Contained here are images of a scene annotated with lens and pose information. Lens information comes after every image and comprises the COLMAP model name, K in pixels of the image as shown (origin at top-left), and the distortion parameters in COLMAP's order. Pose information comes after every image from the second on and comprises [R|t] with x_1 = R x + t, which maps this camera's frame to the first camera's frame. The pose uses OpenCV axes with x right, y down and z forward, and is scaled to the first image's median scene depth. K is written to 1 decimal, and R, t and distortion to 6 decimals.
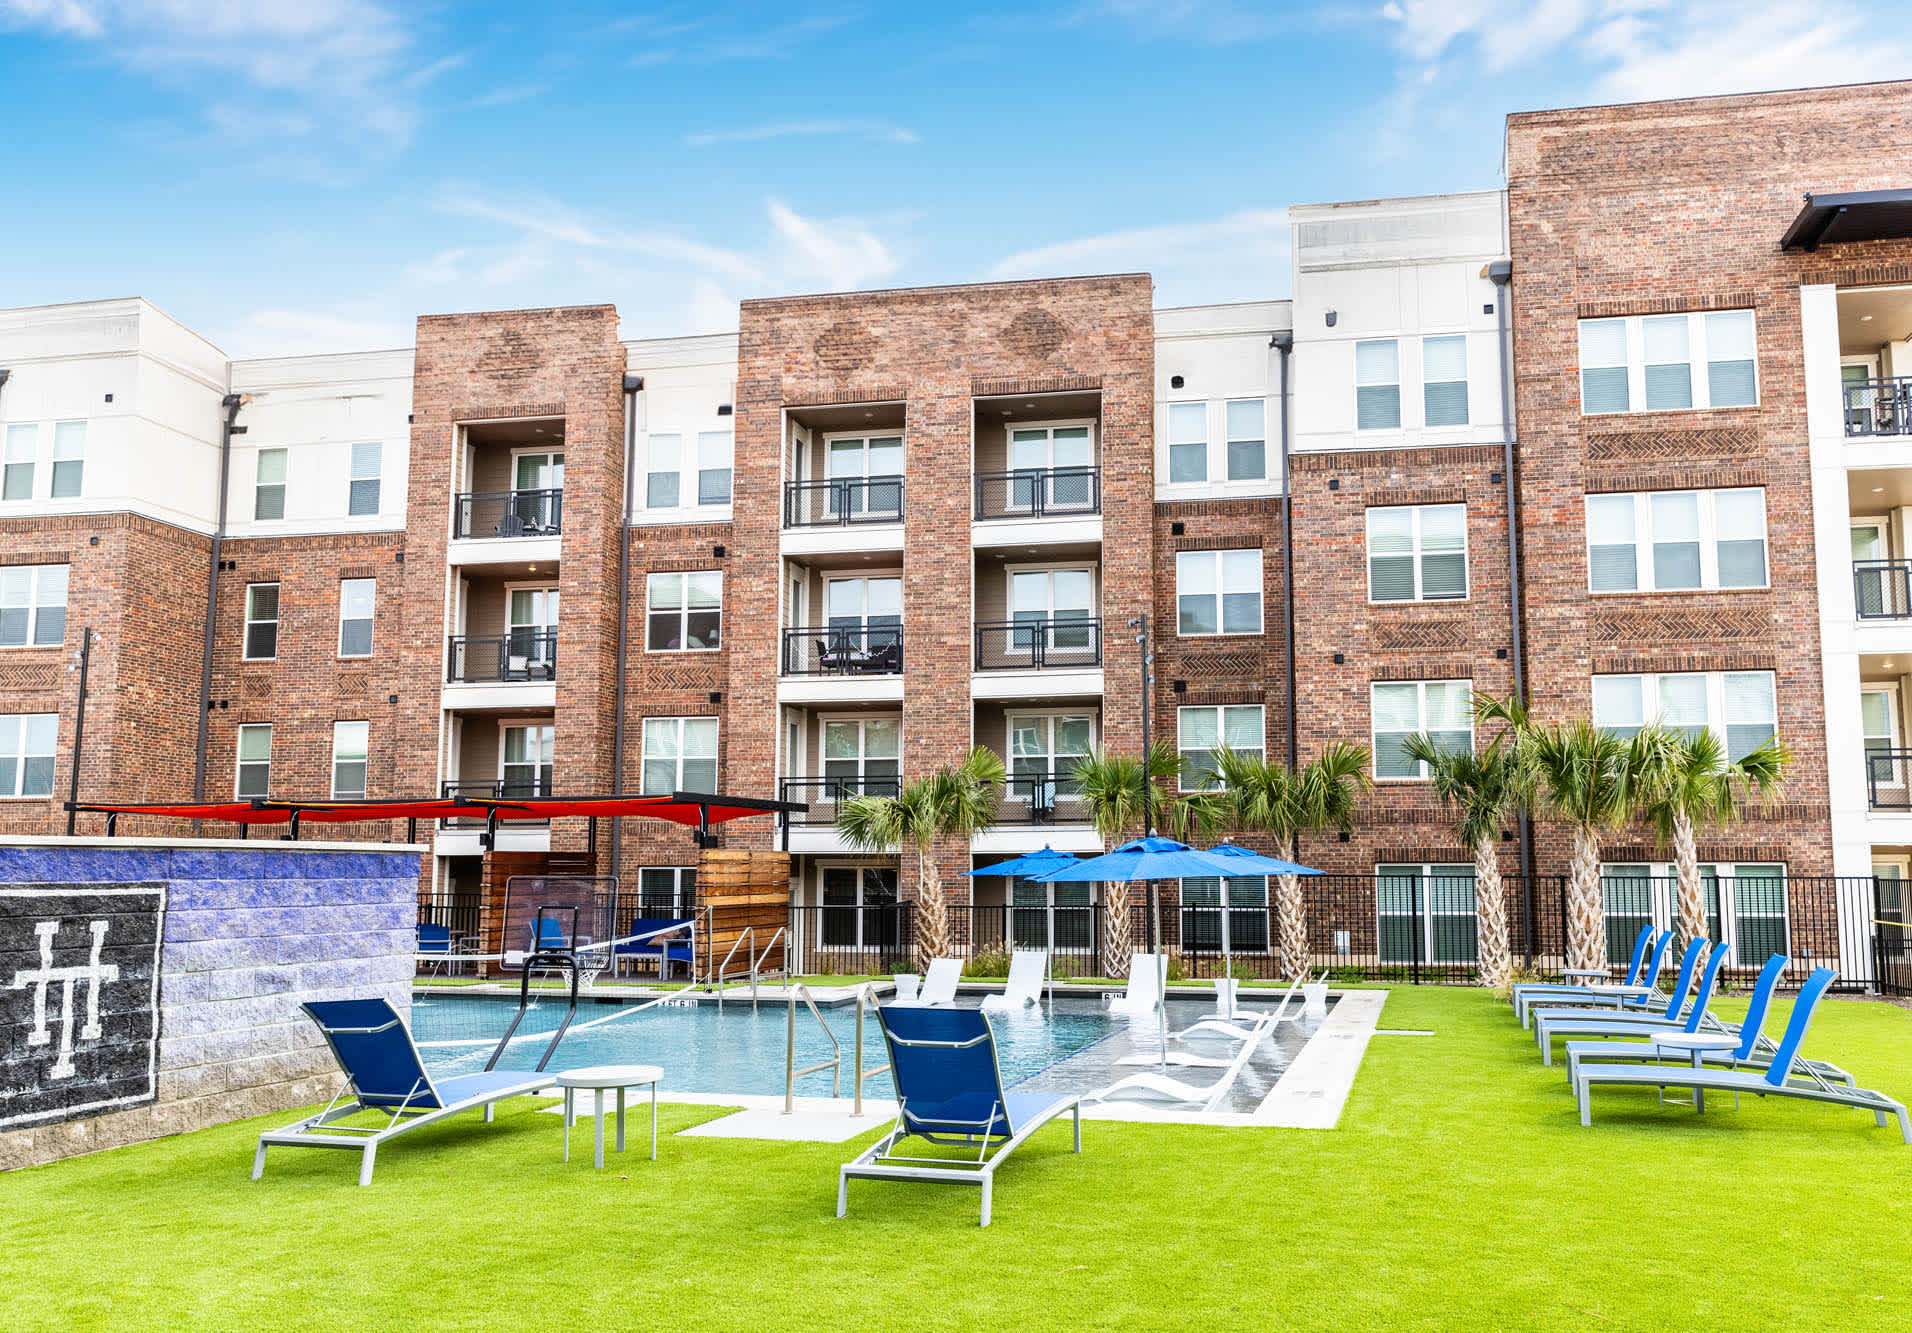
lens RADIAL K [[1711.5, 0, 1048.1], [0, 1711.5, 672.4], [0, 0, 1]] dist [0.006306, -0.012923]
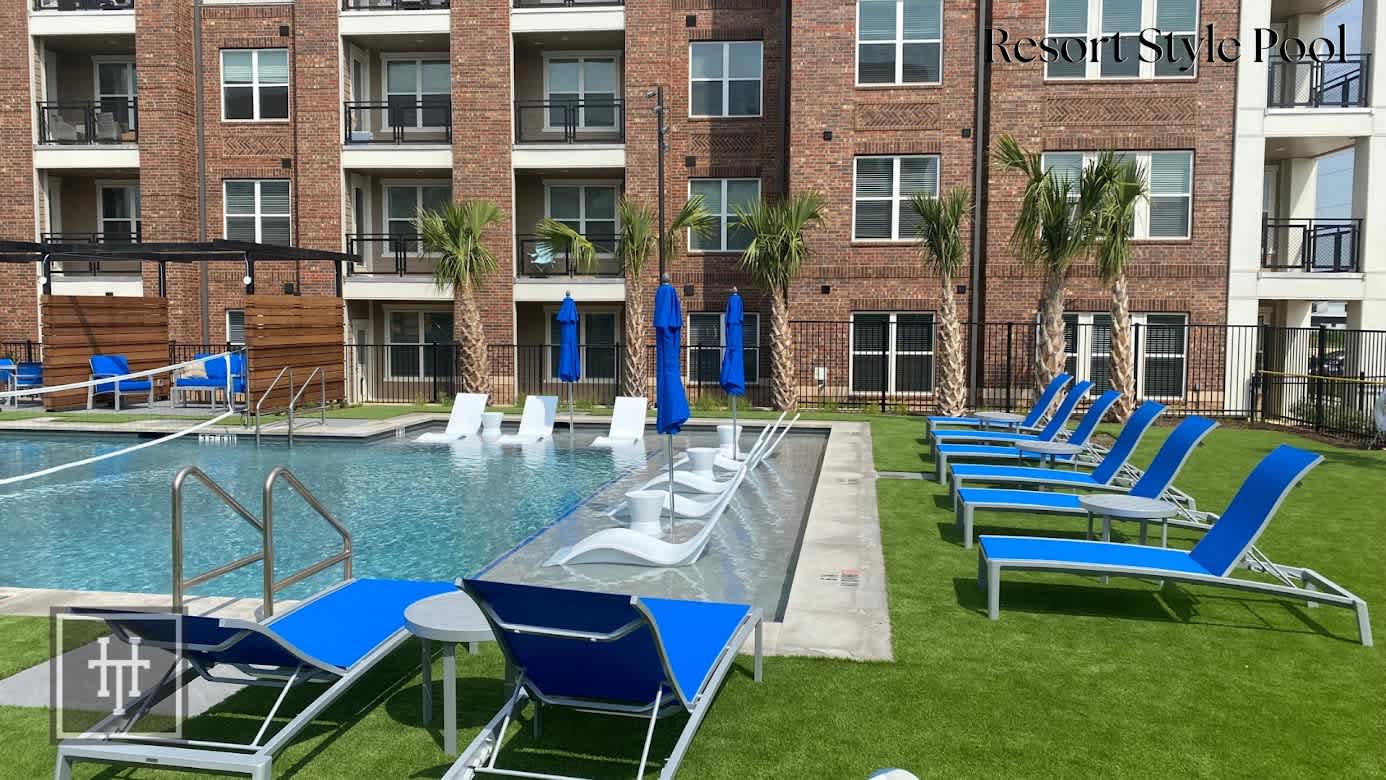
lens RADIAL K [[1032.3, 0, 693.0], [0, 1032.3, 390.0], [0, 0, 1]] dist [-0.000538, -0.004080]
pose [[0.996675, 0.000916, 0.081480, 0.021499], [-0.016142, 0.982340, 0.186409, 0.032056], [-0.079870, -0.187104, 0.979088, 0.283895]]
